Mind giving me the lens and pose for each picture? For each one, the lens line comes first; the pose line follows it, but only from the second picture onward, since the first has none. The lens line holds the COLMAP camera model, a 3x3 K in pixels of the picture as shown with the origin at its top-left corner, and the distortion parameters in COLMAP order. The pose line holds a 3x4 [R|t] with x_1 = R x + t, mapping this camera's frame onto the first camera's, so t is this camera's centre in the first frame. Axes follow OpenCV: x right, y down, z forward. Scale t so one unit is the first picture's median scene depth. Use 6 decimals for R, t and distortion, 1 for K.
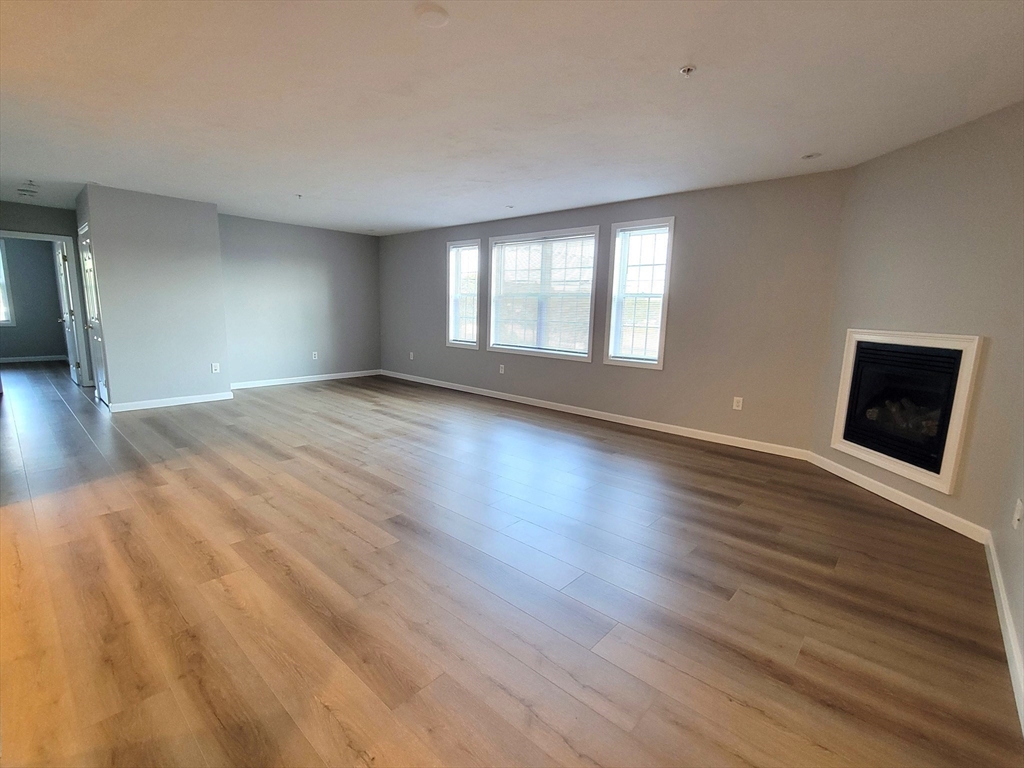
lens RADIAL K [[466.5, 0, 512.0], [0, 466.5, 384.0], [0, 0, 1]] dist [-0.002138, 0.000278]
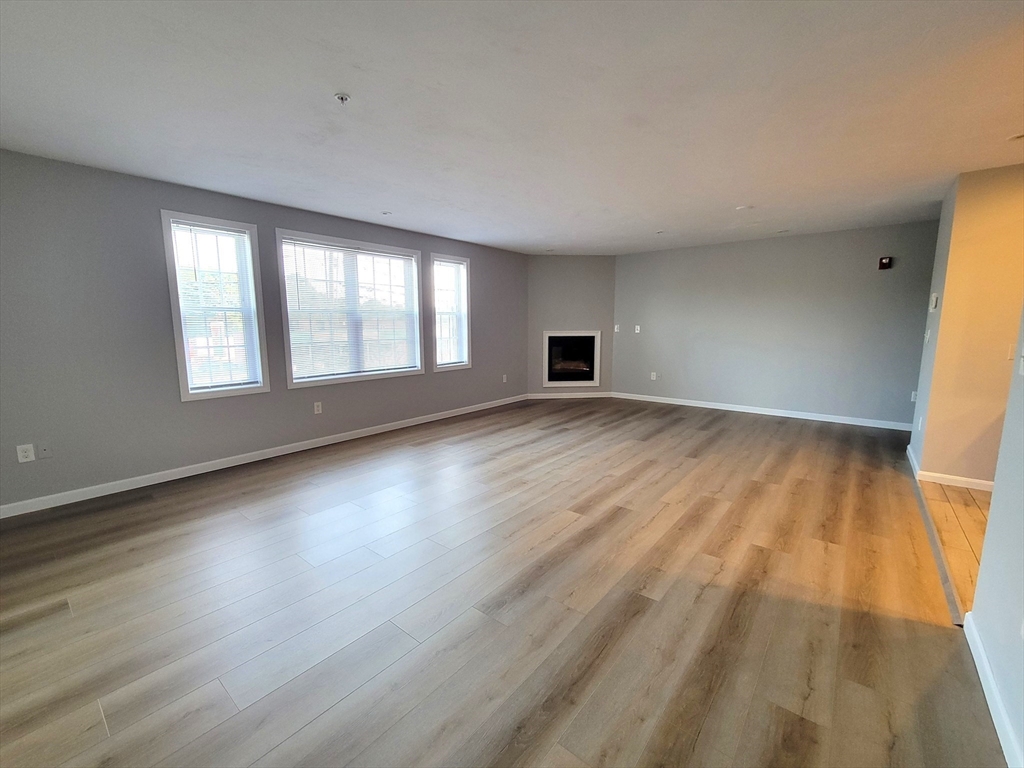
lens RADIAL K [[423.6, 0, 512.0], [0, 423.6, 384.0], [0, 0, 1]] dist [-0.002113, -0.000341]
pose [[-0.043067, -0.166591, 0.985085, -1.202228], [0.162474, 0.971706, 0.171432, -0.231683], [-0.985773, 0.167433, -0.014781, 1.169507]]
